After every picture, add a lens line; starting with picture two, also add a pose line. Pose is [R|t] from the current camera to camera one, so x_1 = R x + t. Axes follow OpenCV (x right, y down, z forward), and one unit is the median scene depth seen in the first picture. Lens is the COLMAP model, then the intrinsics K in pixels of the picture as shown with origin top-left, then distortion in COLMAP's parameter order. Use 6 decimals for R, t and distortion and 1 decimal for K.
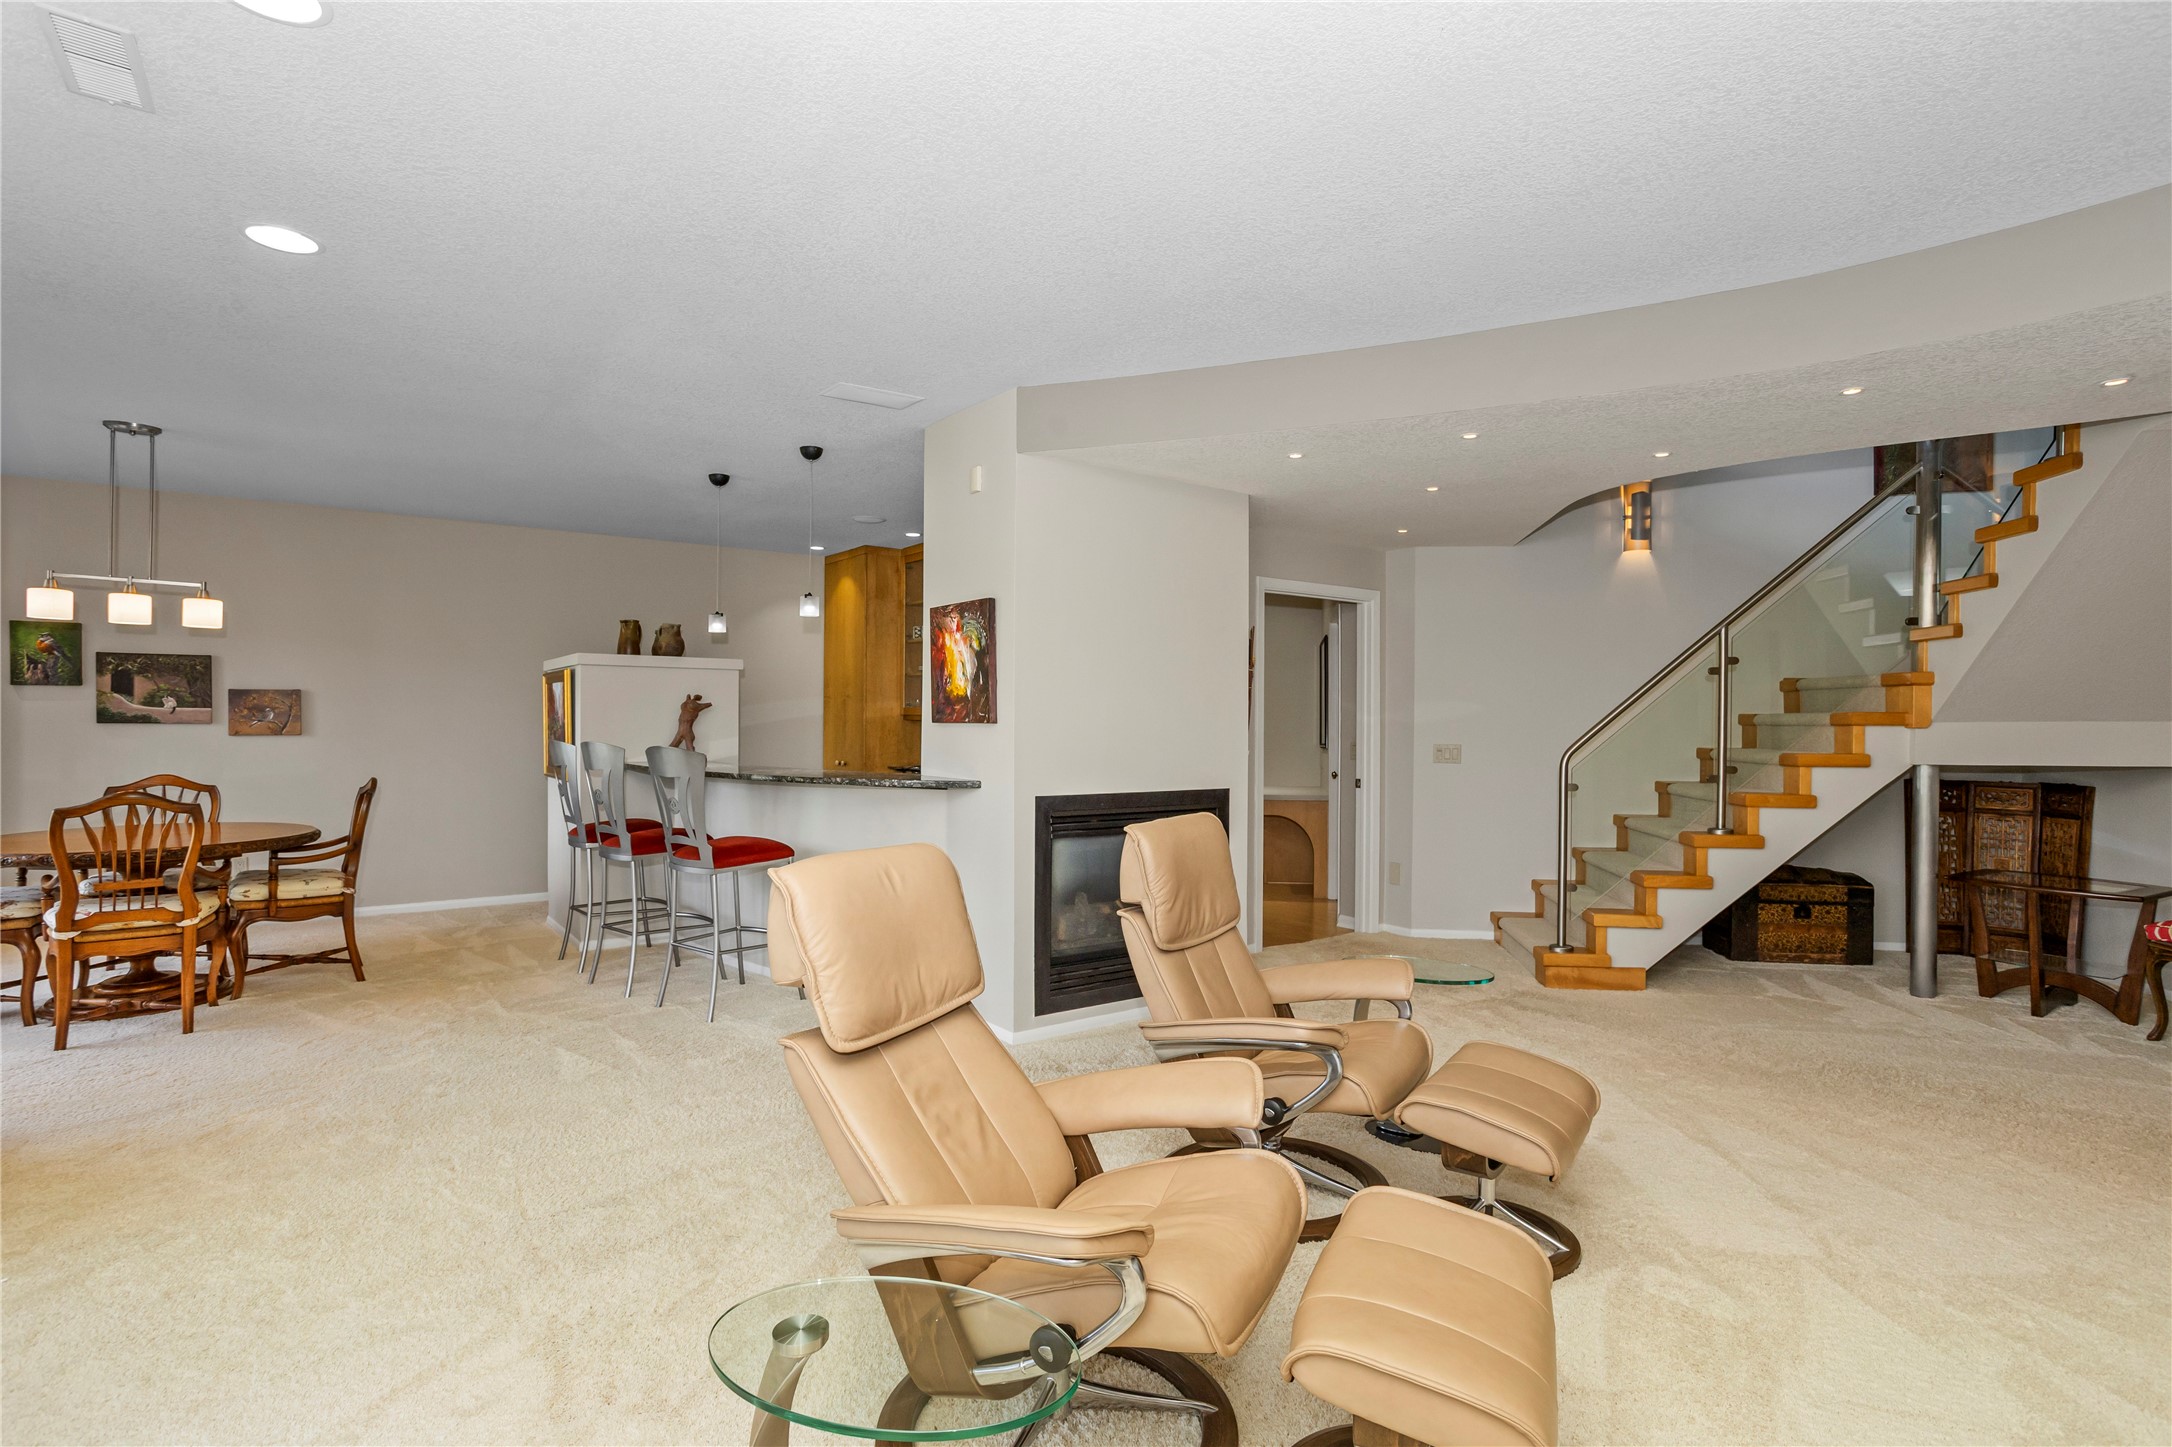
lens RADIAL K [[1063.0, 0, 1086.0], [0, 1063.0, 723.5], [0, 0, 1]] dist [-0.003562, 0.000001]
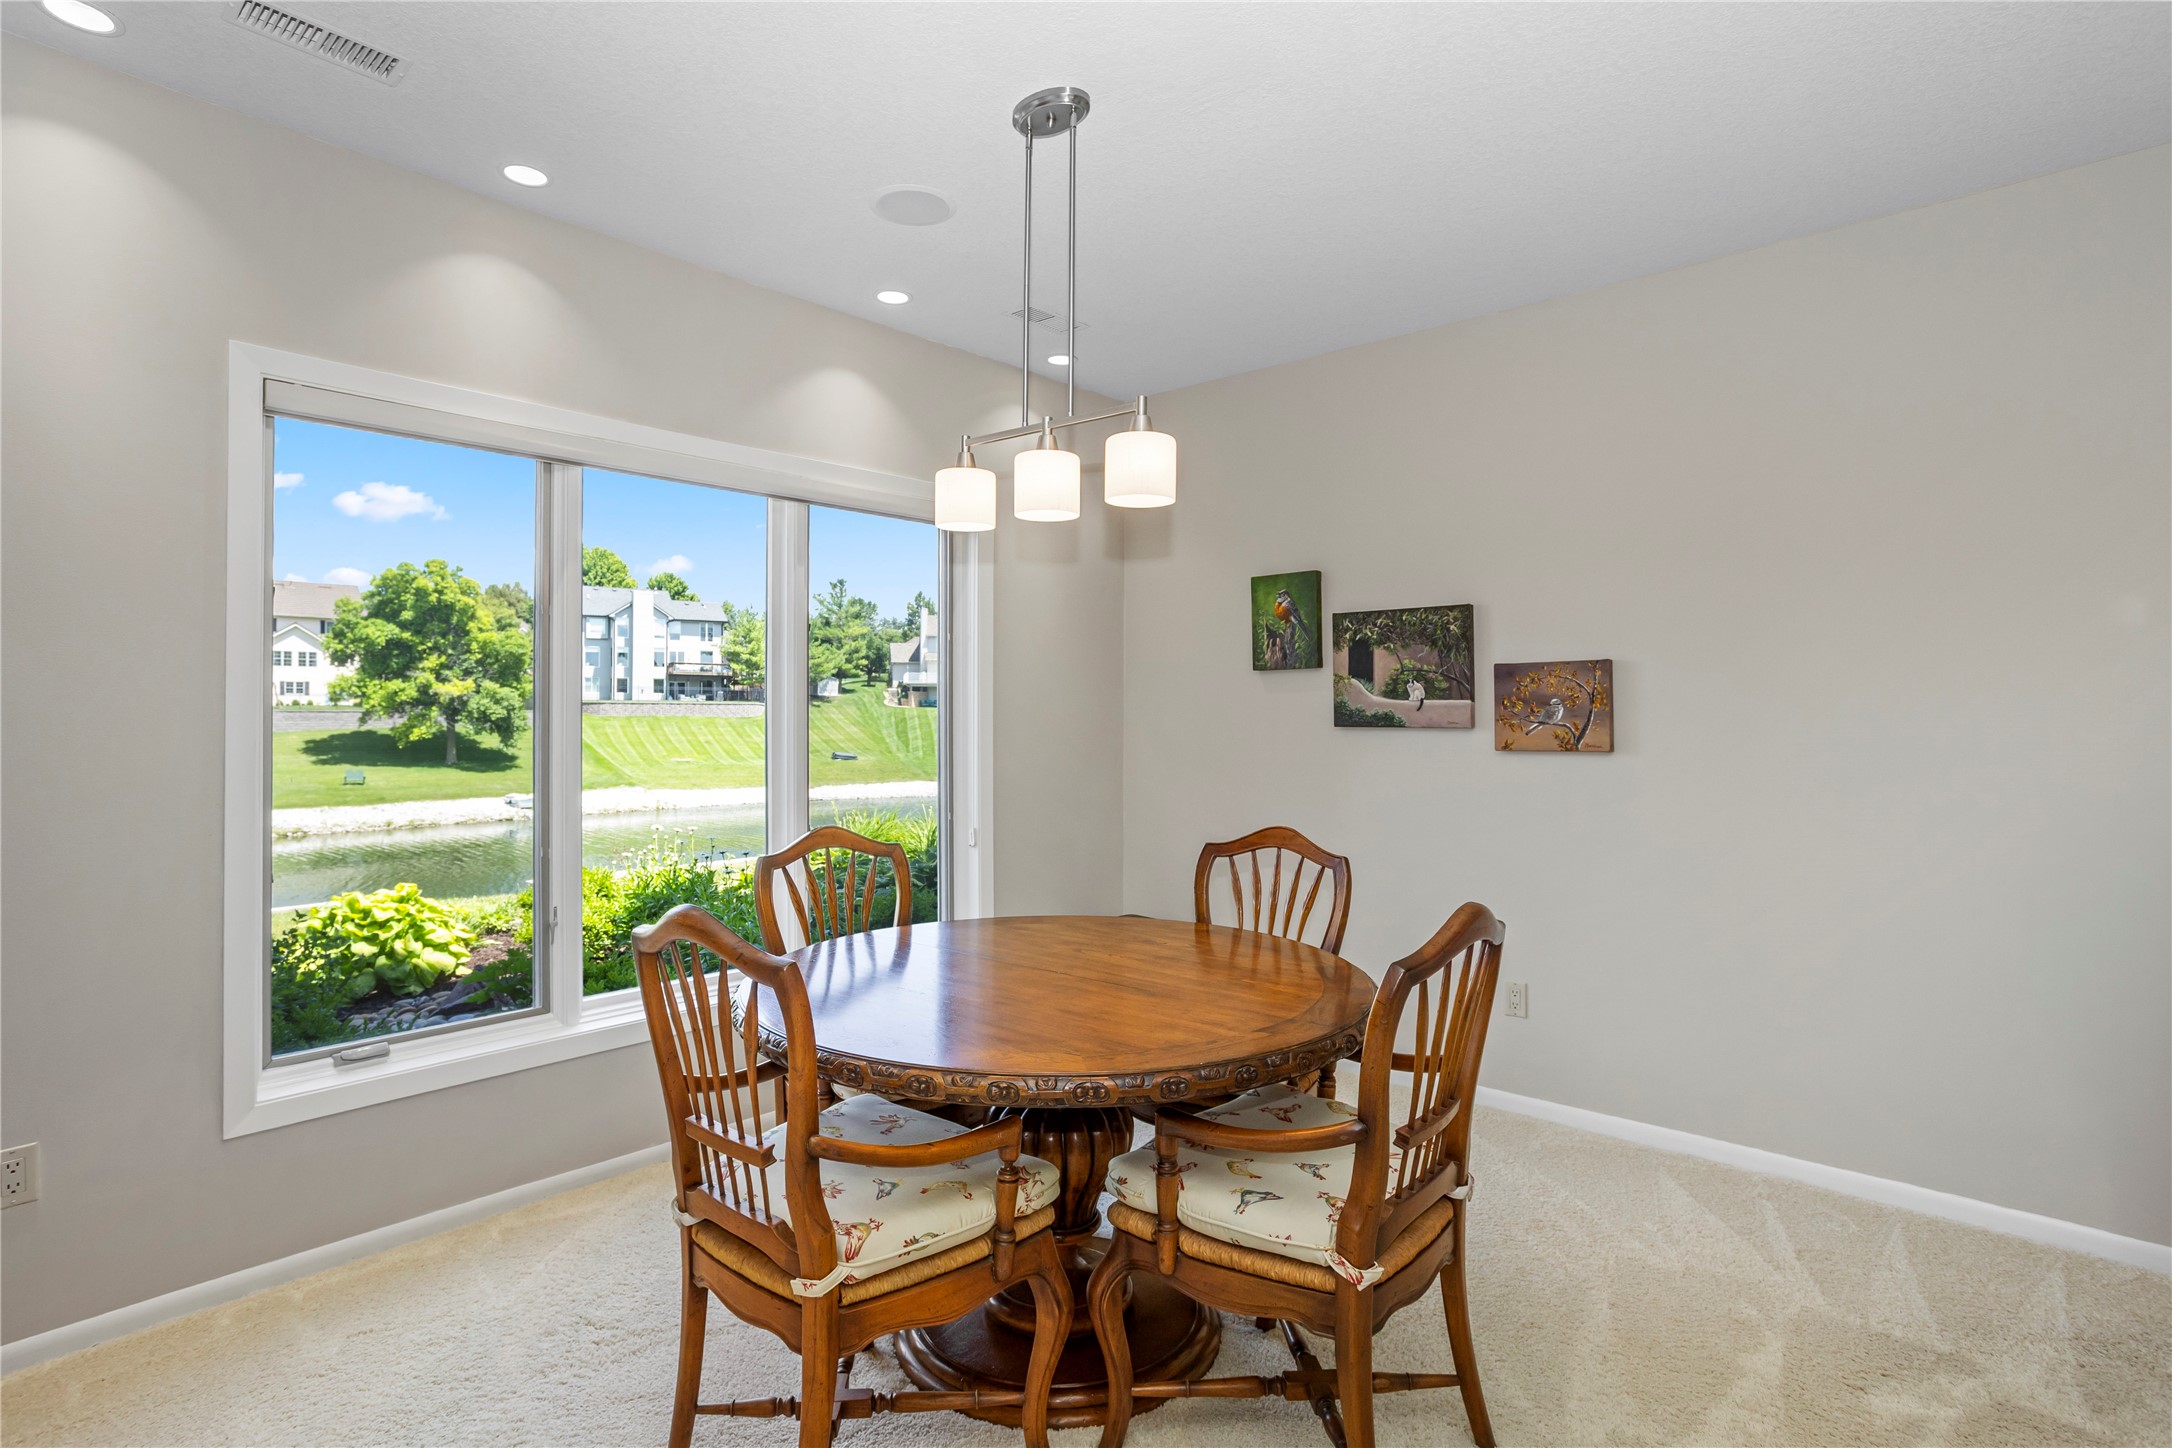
lens RADIAL K [[1063.0, 0, 1086.0], [0, 1063.0, 724.0], [0, 0, 1]] dist [-0.003562, 0.000001]
pose [[0.184157, 0.003216, -0.982892, -0.342675], [-0.000913, 0.999995, 0.003101, -0.003934], [0.982896, 0.000326, 0.184159, 0.739119]]
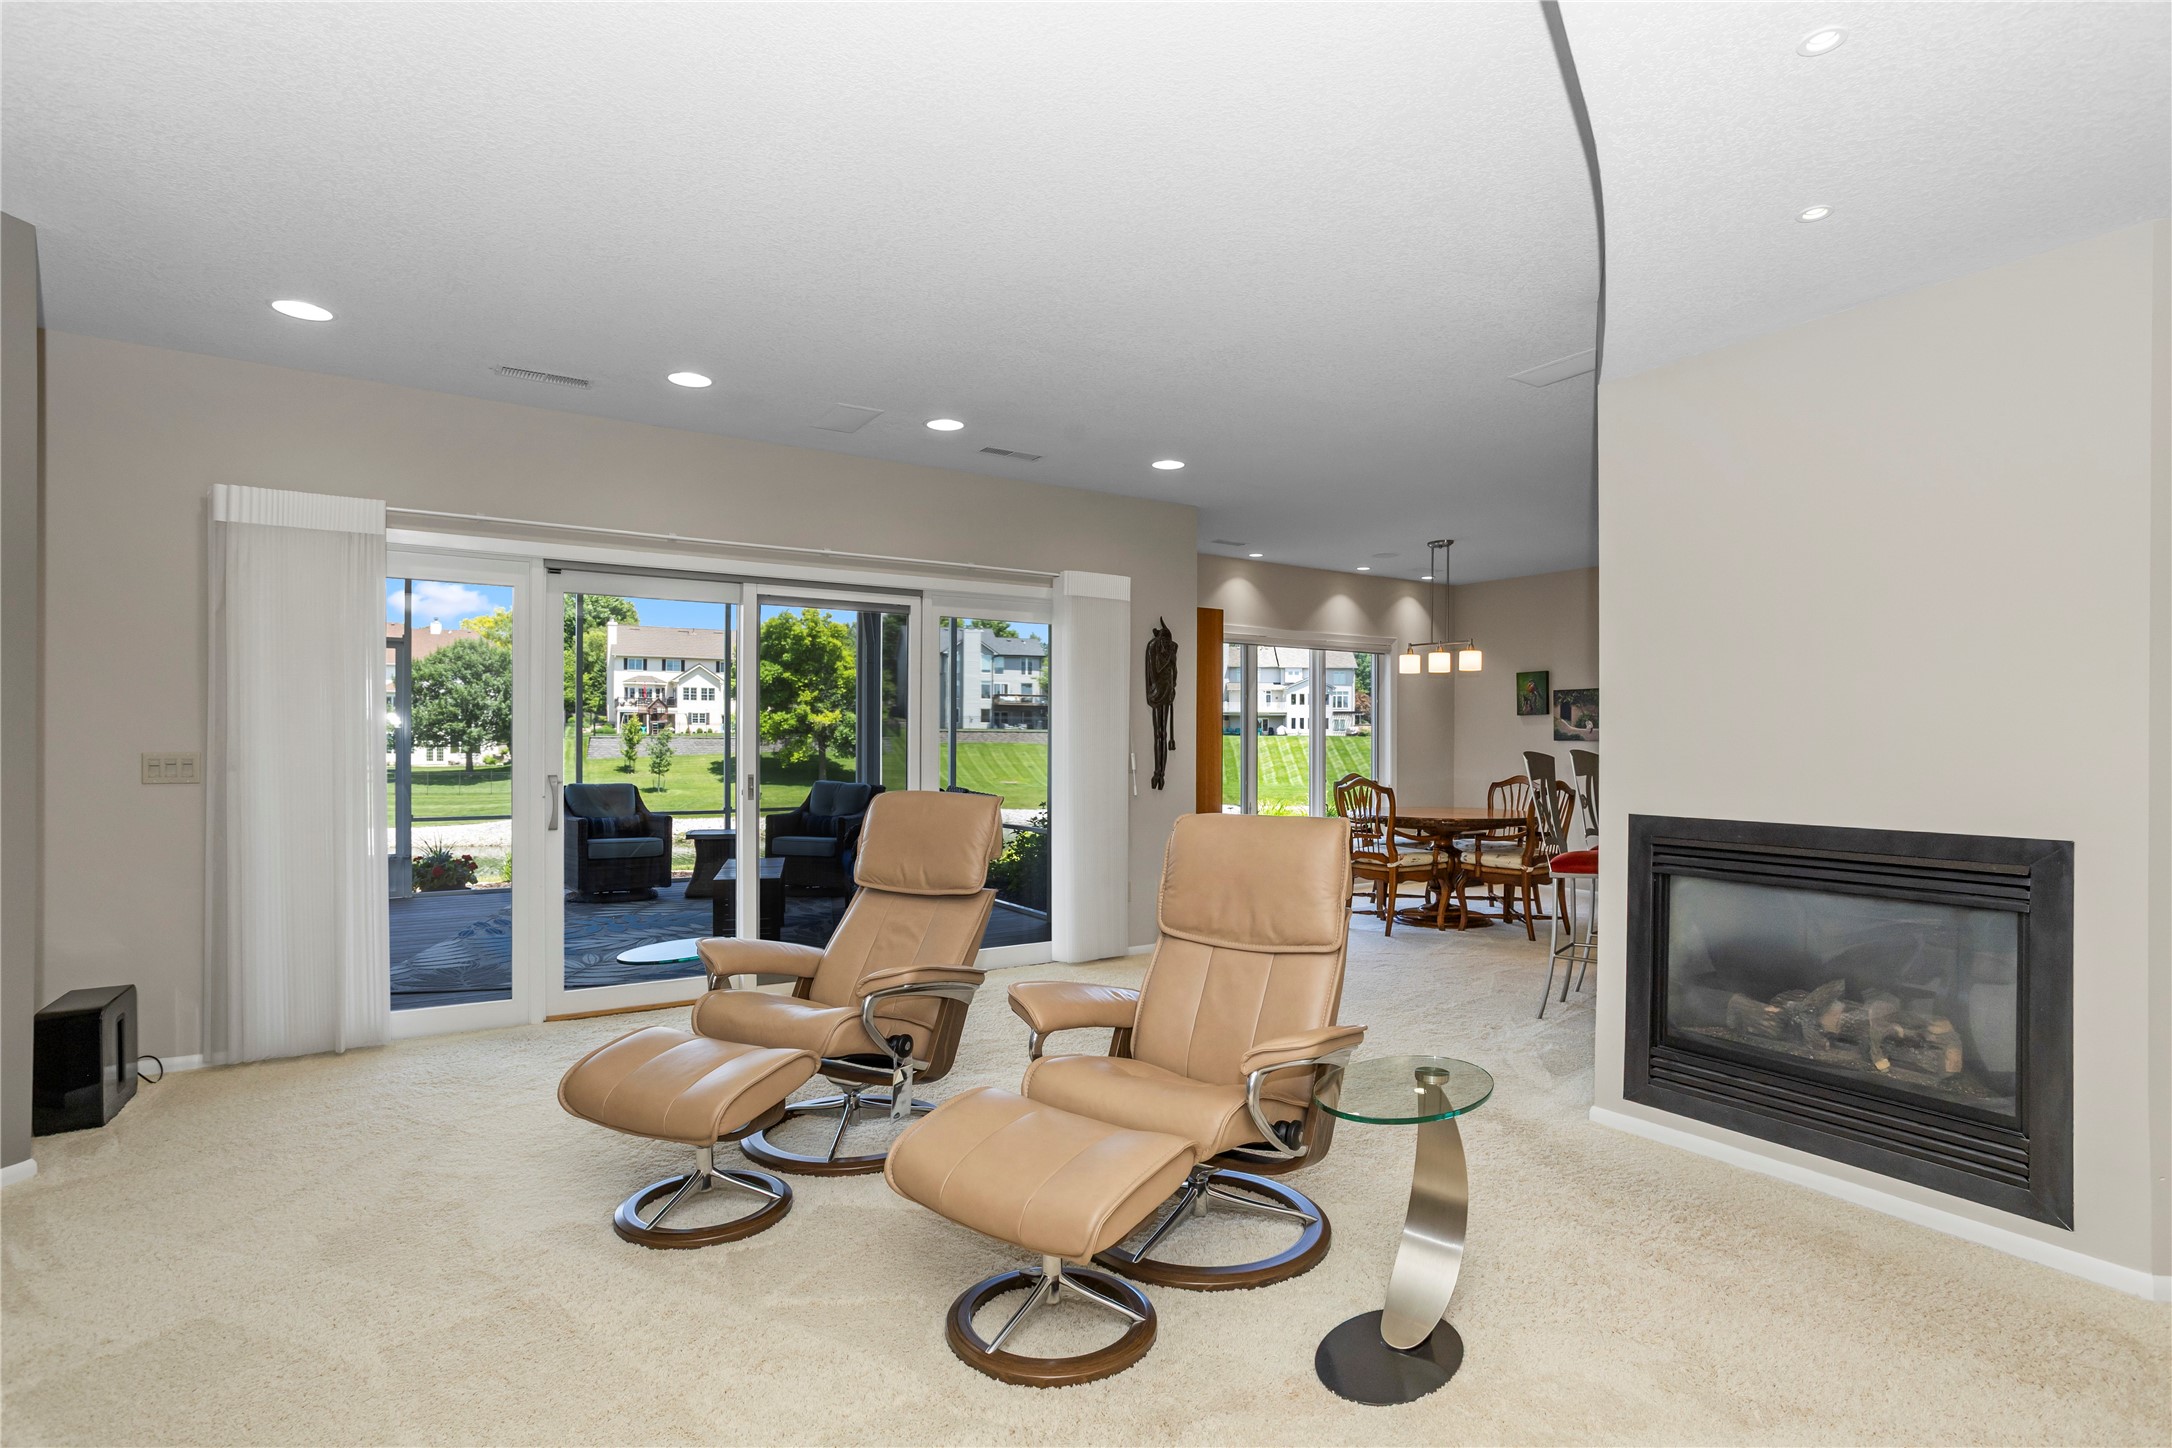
lens RADIAL K [[1115.6, 0, 1084.9], [0, 1115.6, 762.3], [0, 0, 1]] dist [-0.021639, 0.000001]
pose [[-0.068182, 0.011887, -0.997602, 0.584182], [-0.004621, 0.999915, 0.012230, 0.013227], [0.997662, 0.005443, -0.068121, 0.477069]]
